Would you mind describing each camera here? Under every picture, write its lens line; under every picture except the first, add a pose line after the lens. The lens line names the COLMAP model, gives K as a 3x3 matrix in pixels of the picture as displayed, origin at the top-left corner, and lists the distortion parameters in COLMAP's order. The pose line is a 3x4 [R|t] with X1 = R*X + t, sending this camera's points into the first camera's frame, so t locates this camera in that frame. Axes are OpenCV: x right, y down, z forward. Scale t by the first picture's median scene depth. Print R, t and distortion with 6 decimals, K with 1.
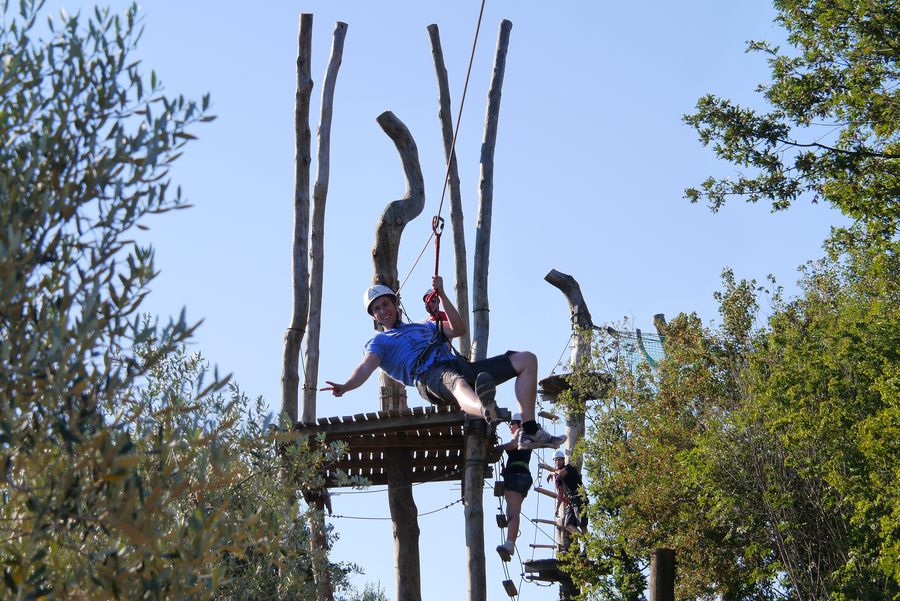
lens RADIAL K [[2840.0, 0, 451.4], [0, 2840.0, 300.4], [0, 0, 1]] dist [0.187134, 0.000000]
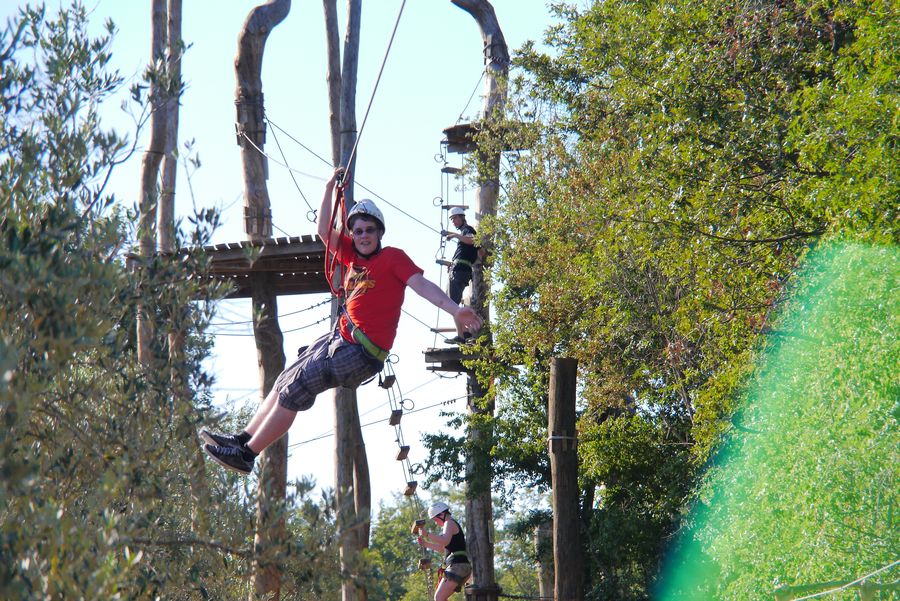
lens RADIAL K [[5370.4, 0, 449.9], [0, 5370.4, 300.6], [0, 0, 1]] dist [-0.124484, 0.000000]
pose [[0.999963, 0.000149, 0.008600, 0.020912], [-0.001146, 0.993244, 0.116036, -0.108682], [-0.008525, -0.116041, 0.993208, -0.574429]]
